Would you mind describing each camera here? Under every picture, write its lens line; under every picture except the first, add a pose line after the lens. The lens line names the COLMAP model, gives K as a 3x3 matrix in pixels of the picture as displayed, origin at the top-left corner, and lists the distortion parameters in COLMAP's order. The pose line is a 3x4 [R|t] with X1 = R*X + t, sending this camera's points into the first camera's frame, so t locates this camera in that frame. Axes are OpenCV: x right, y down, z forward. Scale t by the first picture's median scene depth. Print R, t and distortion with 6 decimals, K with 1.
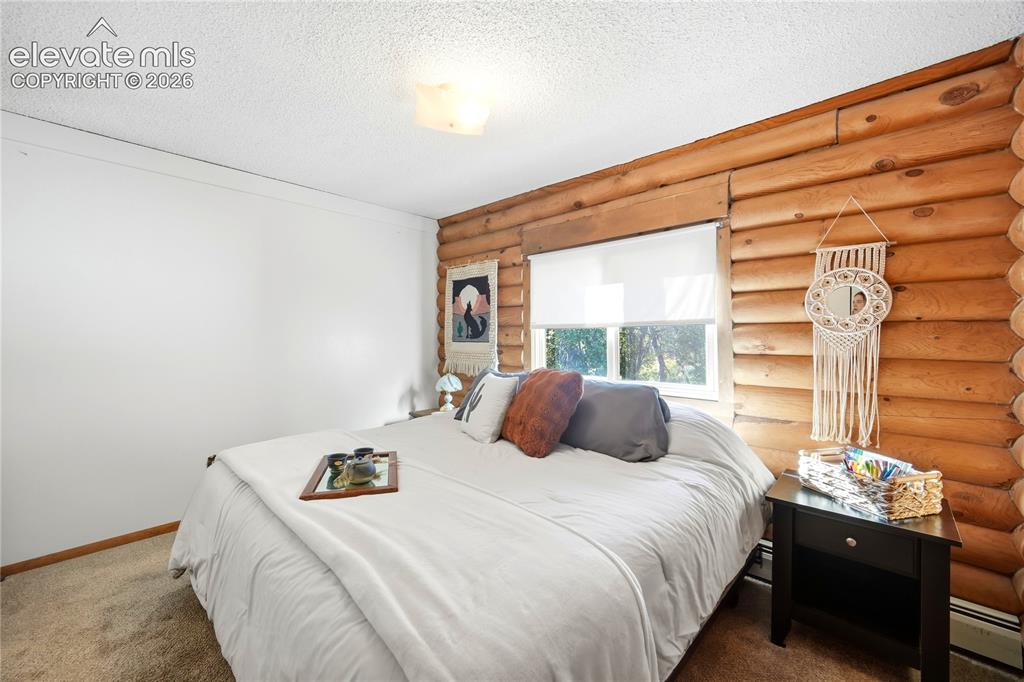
lens RADIAL K [[407.6, 0, 508.0], [0, 407.6, 337.7], [0, 0, 1]] dist [-0.001186, -0.000002]
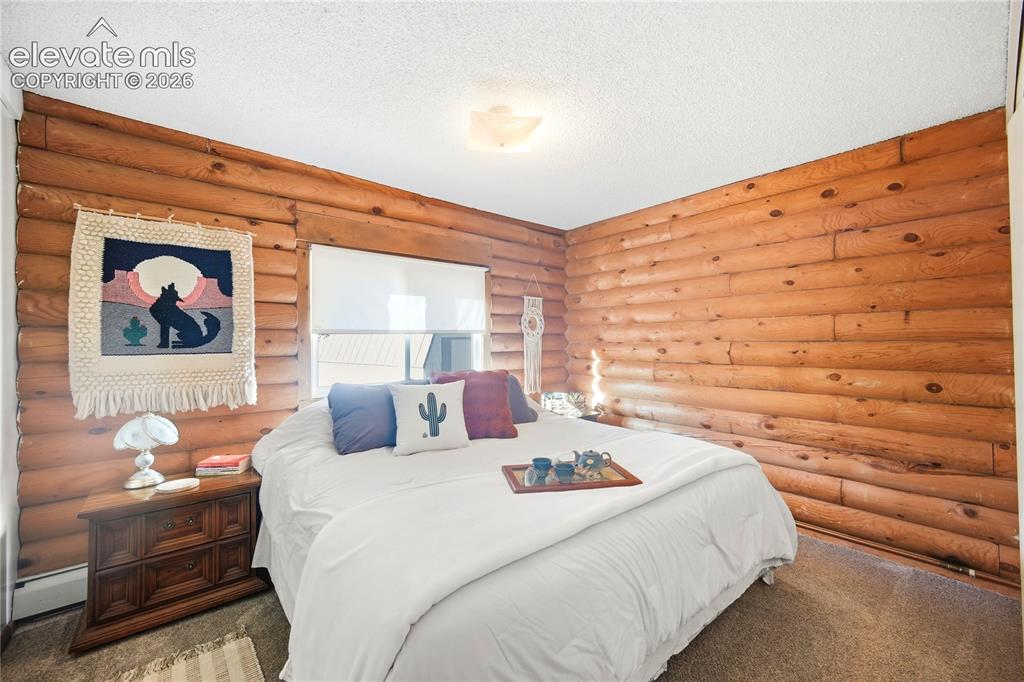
lens RADIAL K [[407.6, 0, 508.0], [0, 407.6, 337.7], [0, 0, 1]] dist [-0.001186, -0.000002]
pose [[0.111378, 0.008506, 0.993742, -0.766479], [0.014634, 0.999841, -0.010199, -0.000483], [-0.993670, 0.015679, 0.111236, 0.566359]]
